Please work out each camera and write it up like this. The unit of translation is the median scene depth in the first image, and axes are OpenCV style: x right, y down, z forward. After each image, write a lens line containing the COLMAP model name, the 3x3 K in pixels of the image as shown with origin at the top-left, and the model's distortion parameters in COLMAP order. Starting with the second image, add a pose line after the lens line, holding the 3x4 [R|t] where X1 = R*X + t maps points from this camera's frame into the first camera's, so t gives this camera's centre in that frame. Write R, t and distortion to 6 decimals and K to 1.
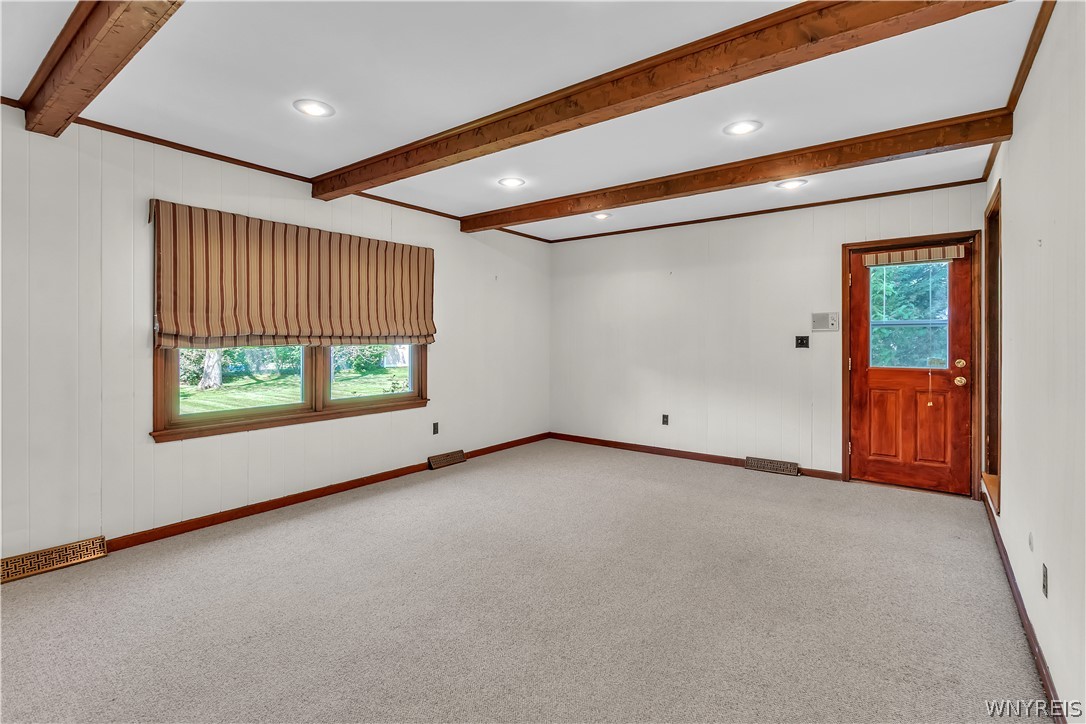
lens RADIAL K [[506.7, 0, 557.2], [0, 506.7, 337.3], [0, 0, 1]] dist [0.000020, -0.000081]
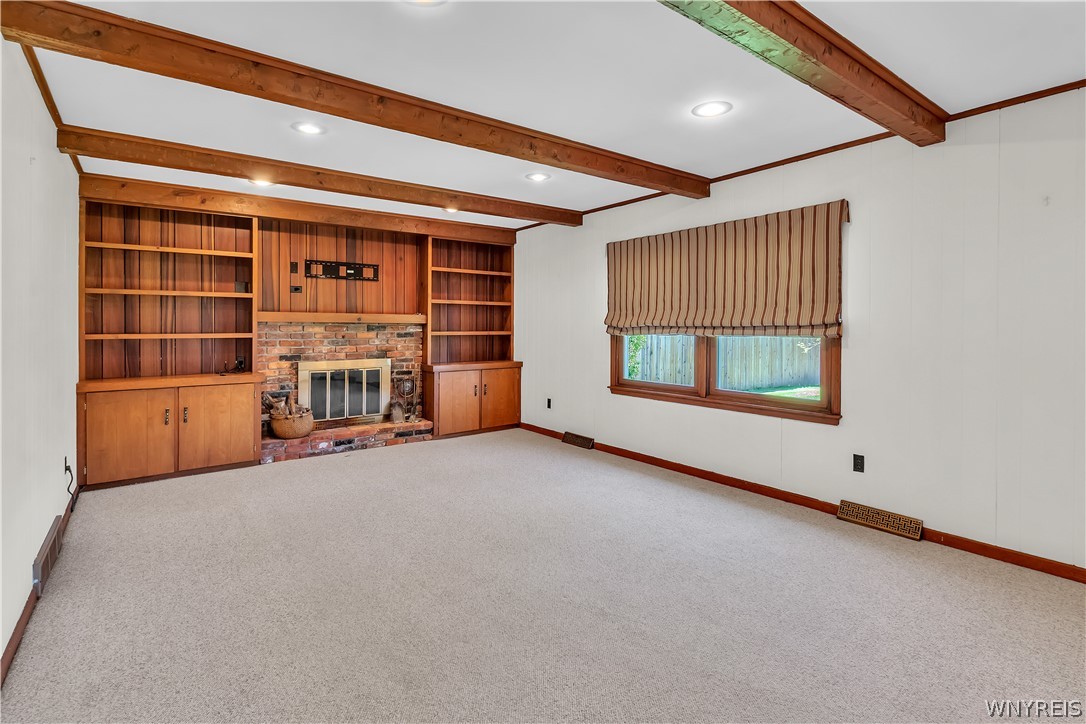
lens RADIAL K [[509.3, 0, 508.6], [0, 509.3, 319.5], [0, 0, 1]] dist [0.000641, 0.000081]
pose [[-0.316632, -0.021374, -0.948308, 0.667259], [-0.005813, 0.999771, -0.020593, 0.007317], [0.948531, -0.001008, -0.316683, 0.943101]]
